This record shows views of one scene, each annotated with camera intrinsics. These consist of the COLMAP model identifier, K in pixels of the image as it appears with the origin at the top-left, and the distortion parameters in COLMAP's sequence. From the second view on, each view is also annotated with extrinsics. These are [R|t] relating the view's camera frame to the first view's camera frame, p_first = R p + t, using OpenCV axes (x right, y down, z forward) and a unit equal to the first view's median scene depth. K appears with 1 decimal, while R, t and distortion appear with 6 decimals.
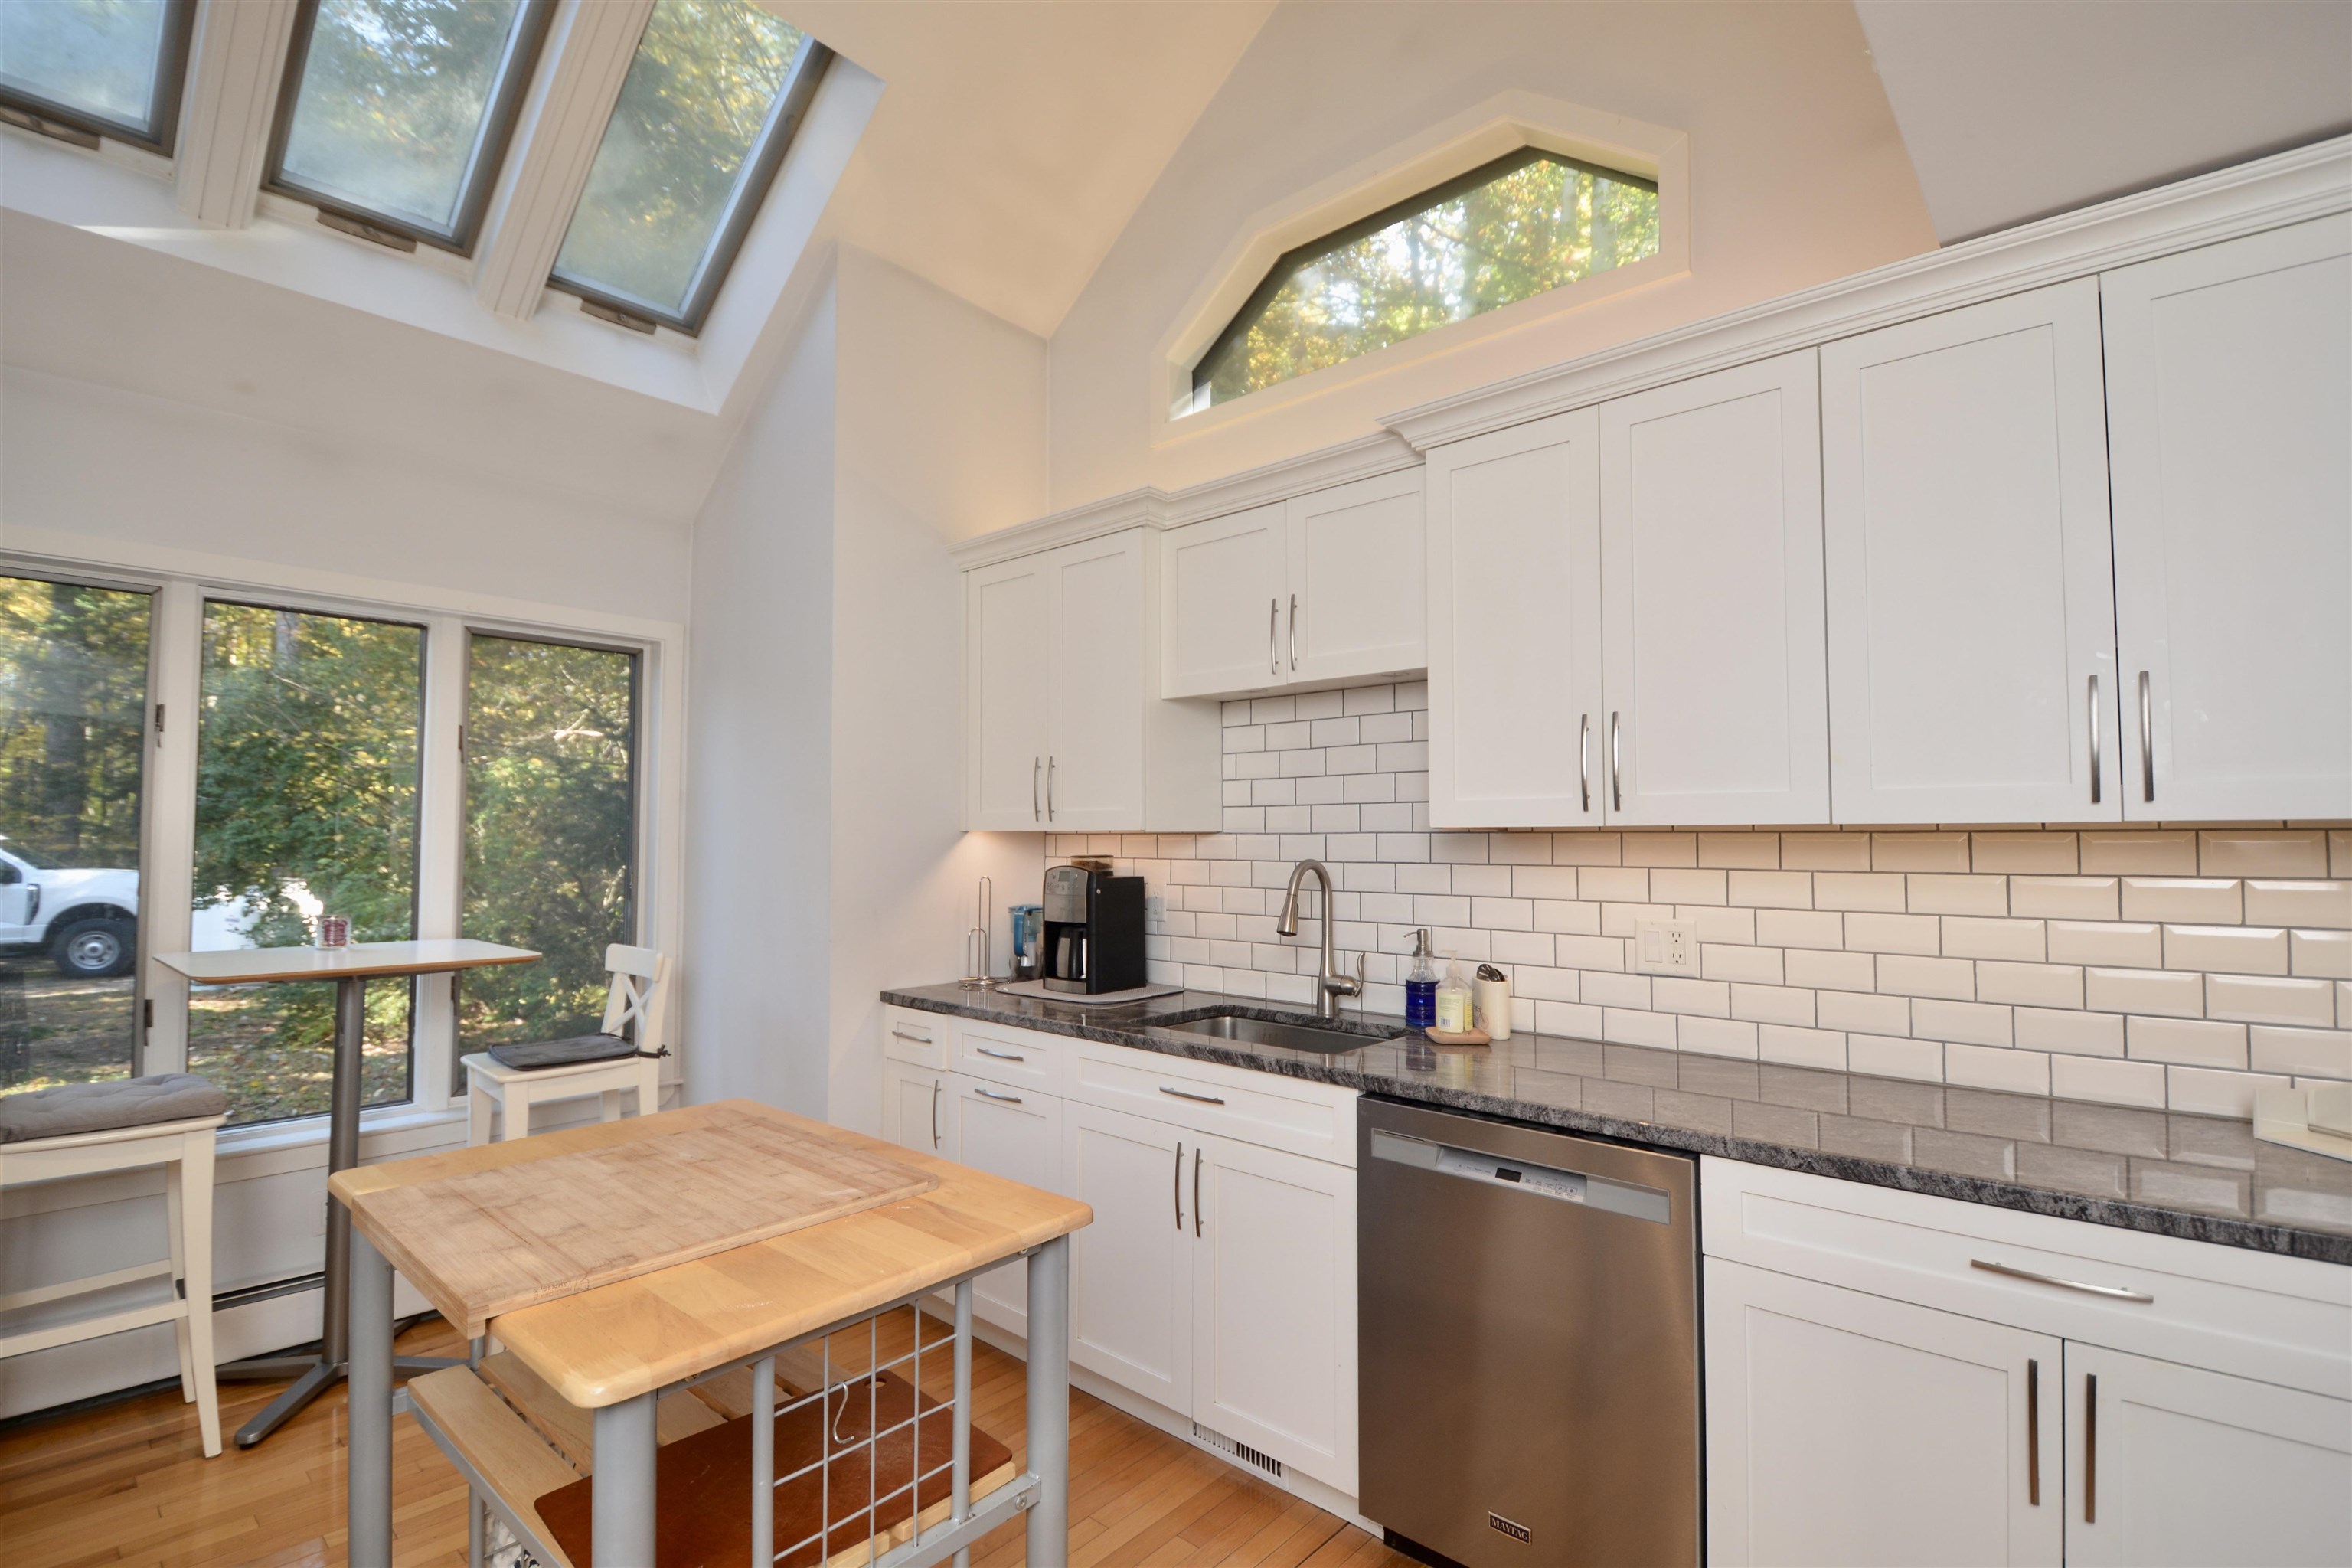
lens RADIAL K [[1075.1, 0, 1168.7], [0, 1075.1, 788.8], [0, 0, 1]] dist [0.026168, -0.023660]
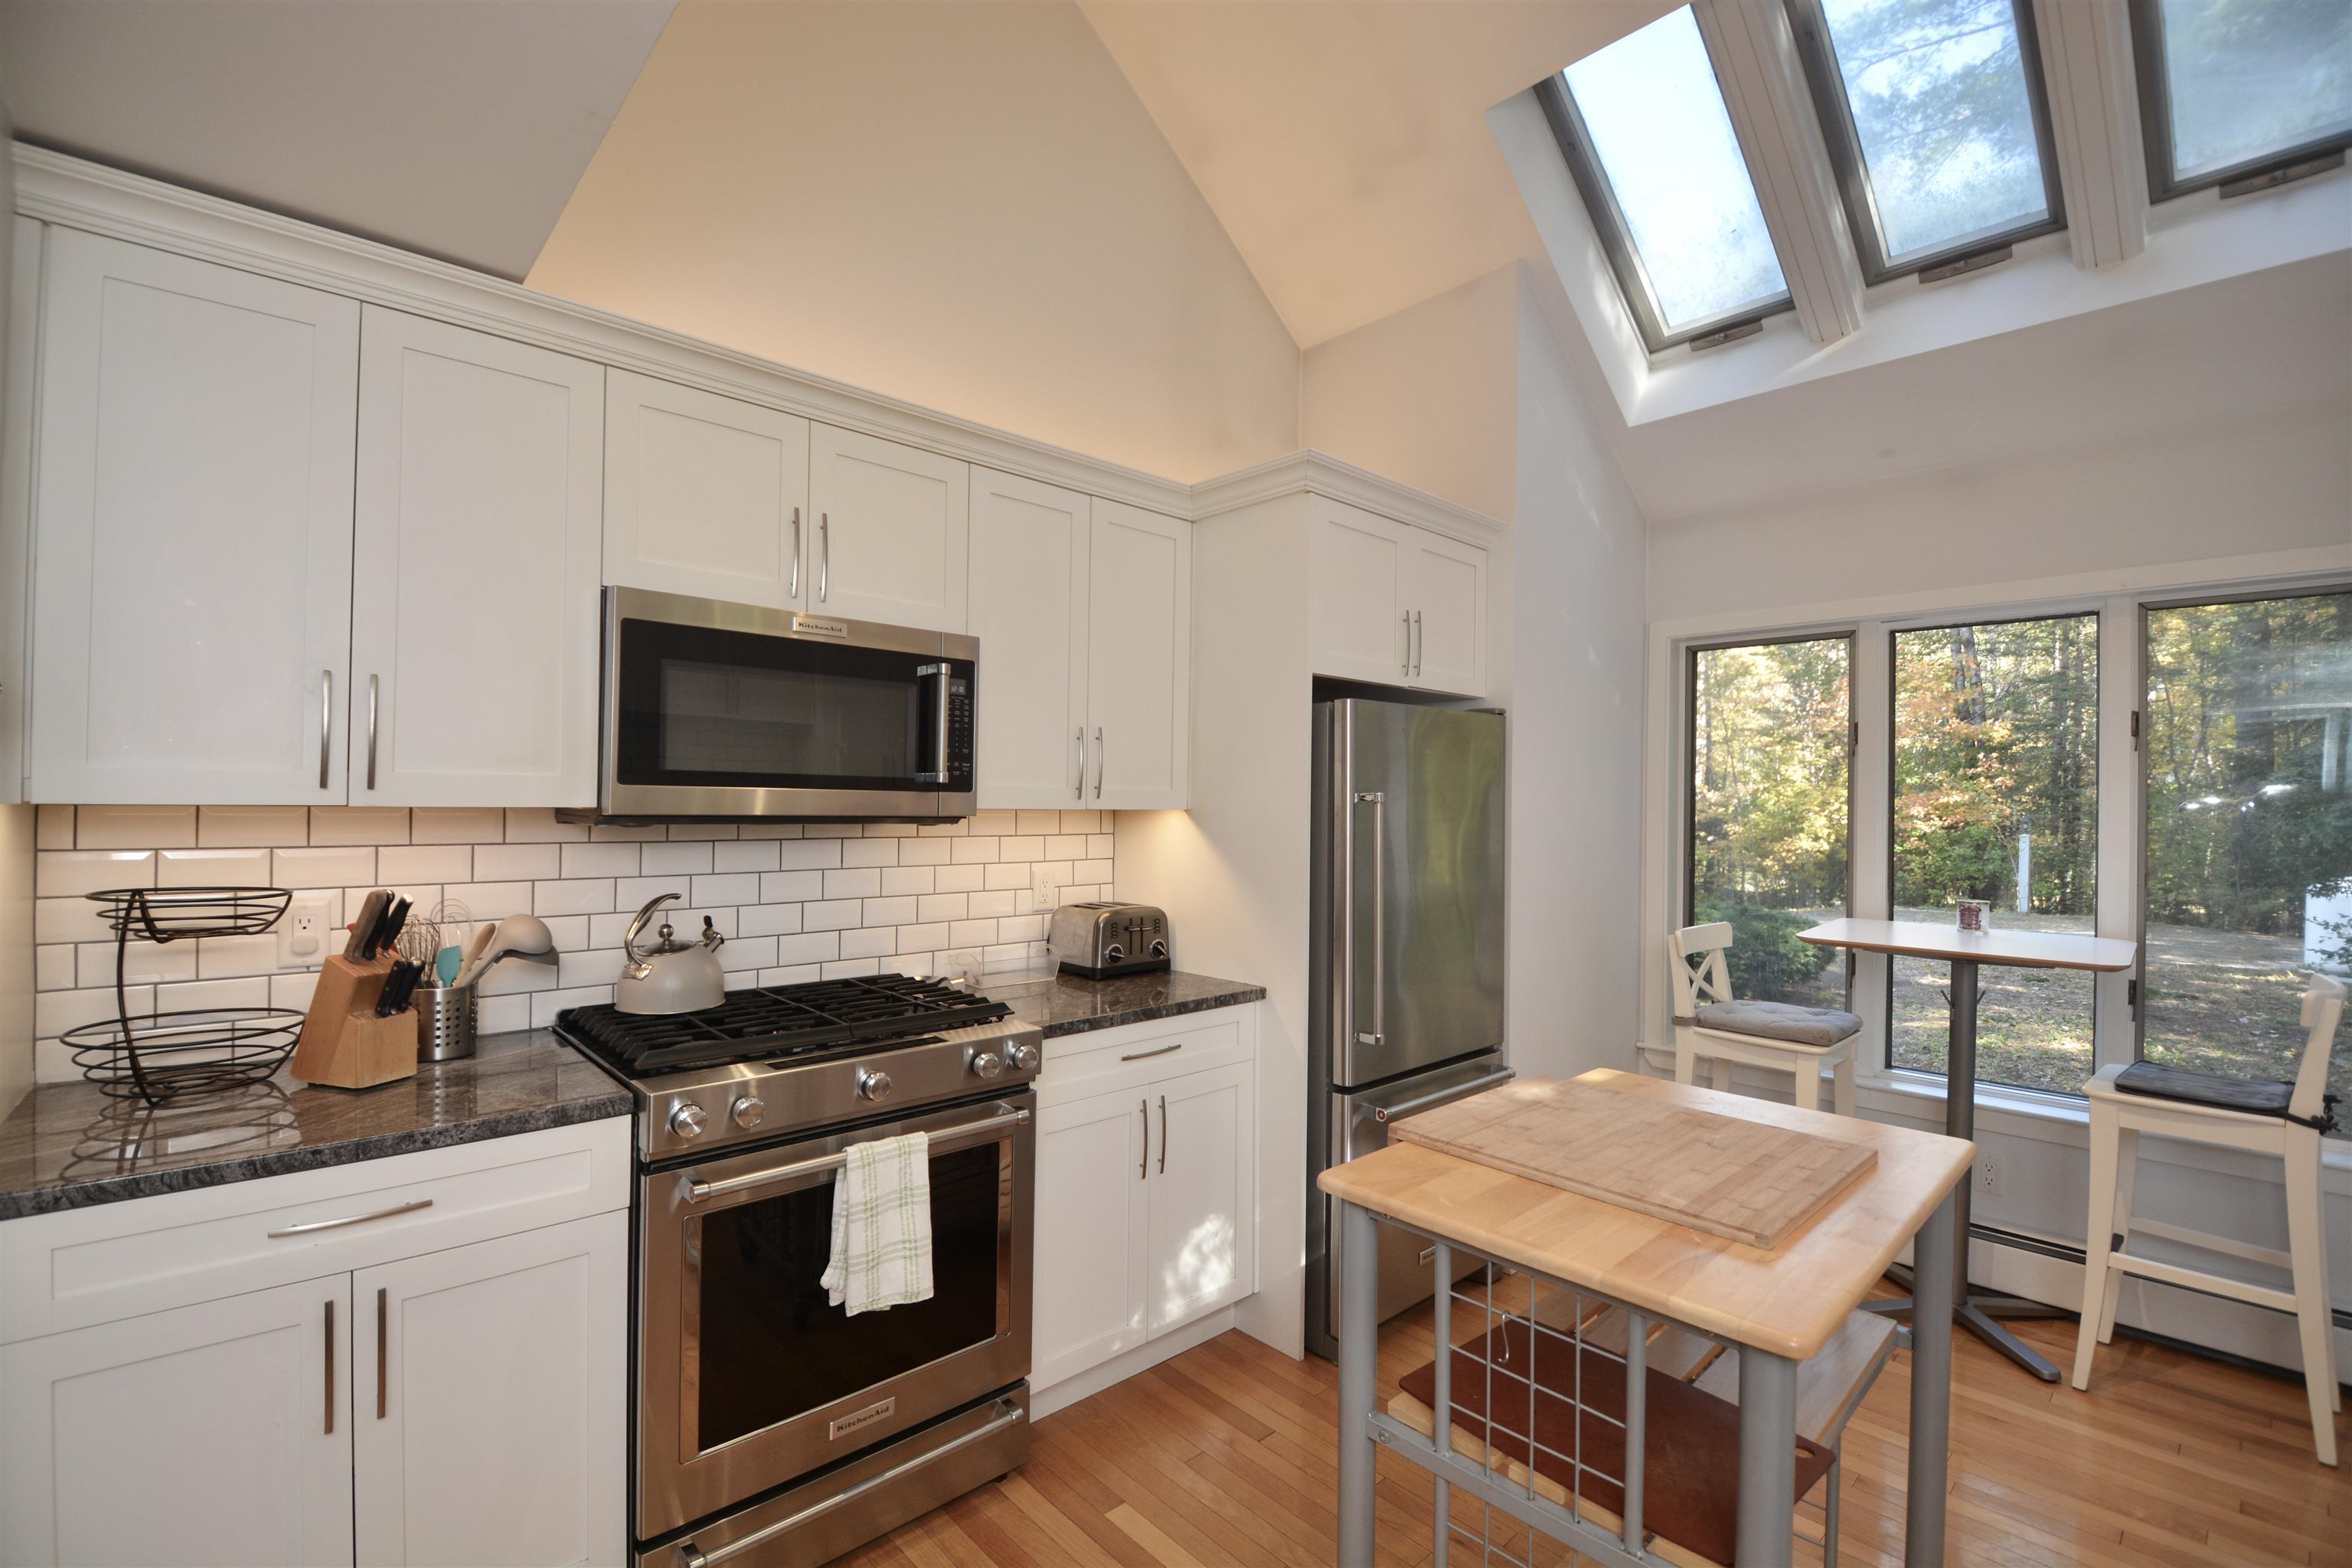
lens RADIAL K [[1018.0, 0, 1181.3], [0, 1018.0, 789.3], [0, 0, 1]] dist [0.013558, -0.018583]
pose [[-0.095479, -0.015998, -0.995303, 0.407834], [0.033661, 0.999247, -0.019290, -0.004023], [0.994862, -0.035344, -0.094868, 0.376979]]
